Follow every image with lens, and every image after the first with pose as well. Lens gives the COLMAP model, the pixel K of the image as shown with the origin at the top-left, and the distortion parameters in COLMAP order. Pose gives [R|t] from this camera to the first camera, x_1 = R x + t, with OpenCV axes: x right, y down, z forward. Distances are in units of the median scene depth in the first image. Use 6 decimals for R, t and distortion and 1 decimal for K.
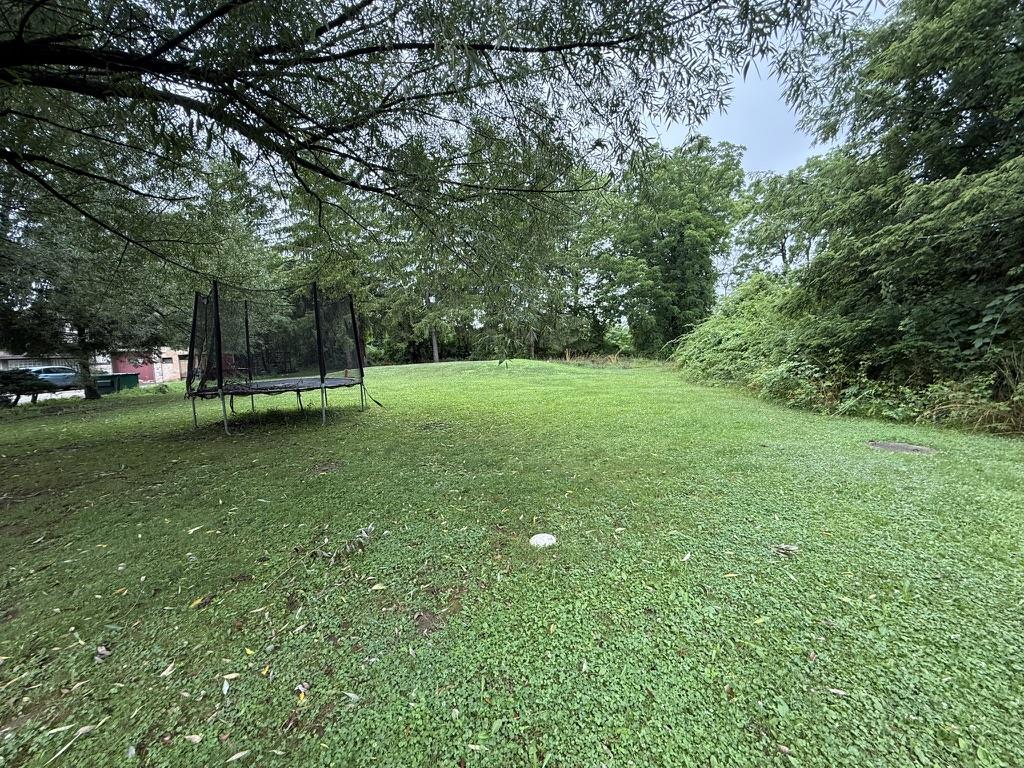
lens RADIAL K [[409.2, 0, 509.0], [0, 409.2, 384.3], [0, 0, 1]] dist [0.001270, -0.000126]
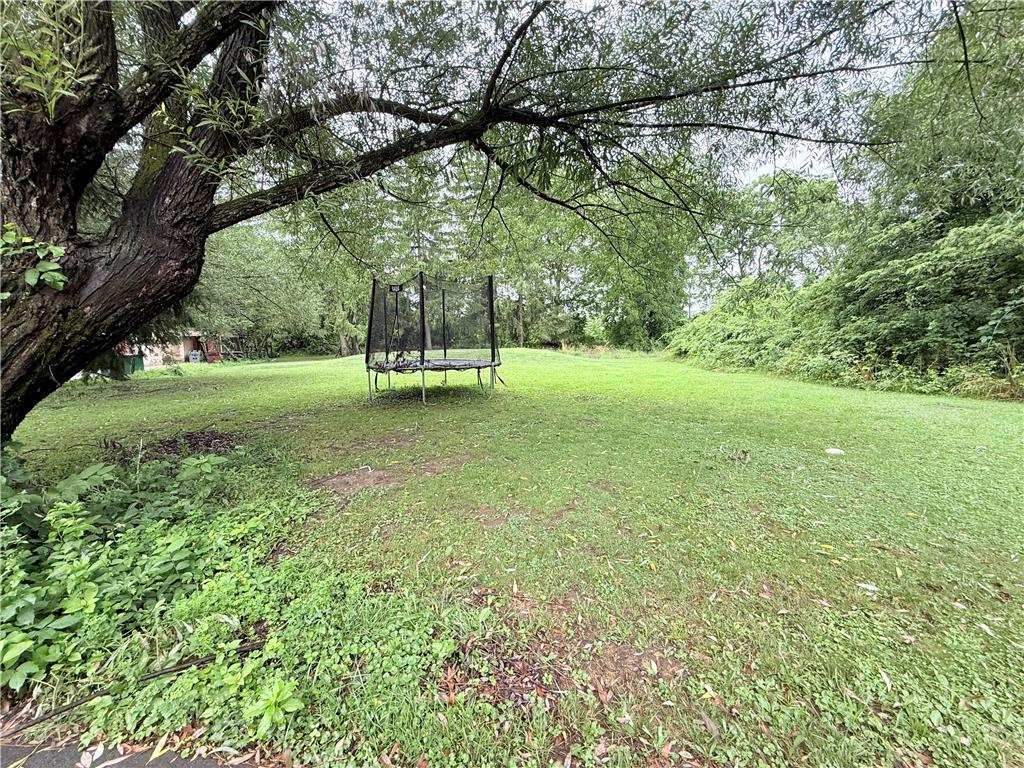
lens RADIAL K [[409.2, 0, 518.0], [0, 409.2, 385.2], [0, 0, 1]] dist [0.001270, -0.000126]
pose [[0.982369, 0.004745, 0.186895, -0.638534], [-0.009099, 0.999707, 0.022443, 0.037795], [-0.186733, -0.023748, 0.982124, -0.110084]]
